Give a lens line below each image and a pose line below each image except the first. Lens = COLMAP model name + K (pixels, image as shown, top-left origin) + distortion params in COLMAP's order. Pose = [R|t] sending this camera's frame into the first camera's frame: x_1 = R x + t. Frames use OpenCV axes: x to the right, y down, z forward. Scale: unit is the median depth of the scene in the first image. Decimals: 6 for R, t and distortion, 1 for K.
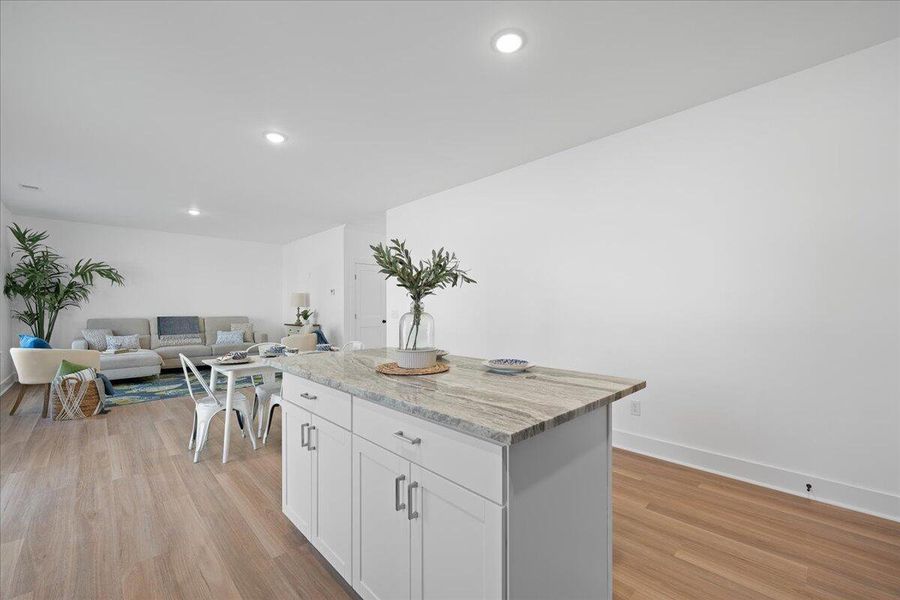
lens RADIAL K [[366.3, 0, 444.2], [0, 366.3, 305.9], [0, 0, 1]] dist [-0.000282, -0.000330]
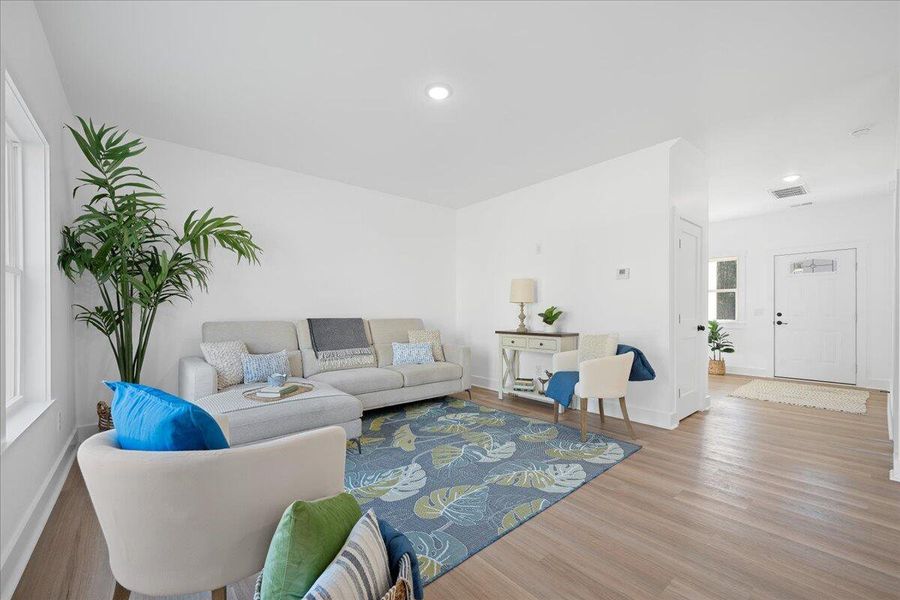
lens RADIAL K [[366.3, 0, 446.1], [0, 366.3, 311.7], [0, 0, 1]] dist [0.000899, -0.000024]
pose [[0.997767, 0.000748, -0.066784, -0.597998], [-0.000432, 0.999989, 0.004752, 0.018335], [0.066787, -0.004713, 0.997756, 0.498361]]
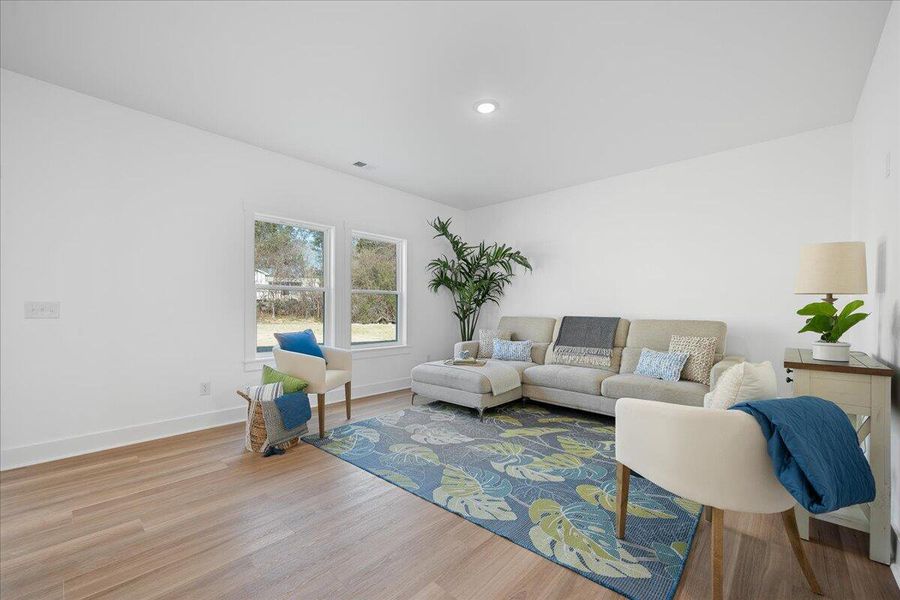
lens RADIAL K [[366.3, 0, 444.2], [0, 366.3, 305.9], [0, 0, 1]] dist [-0.000282, -0.000330]
pose [[0.056658, -0.003514, -0.998387, -0.164004], [-0.002312, 0.999991, -0.003651, 0.016518], [0.998391, 0.002515, 0.056649, 0.851537]]
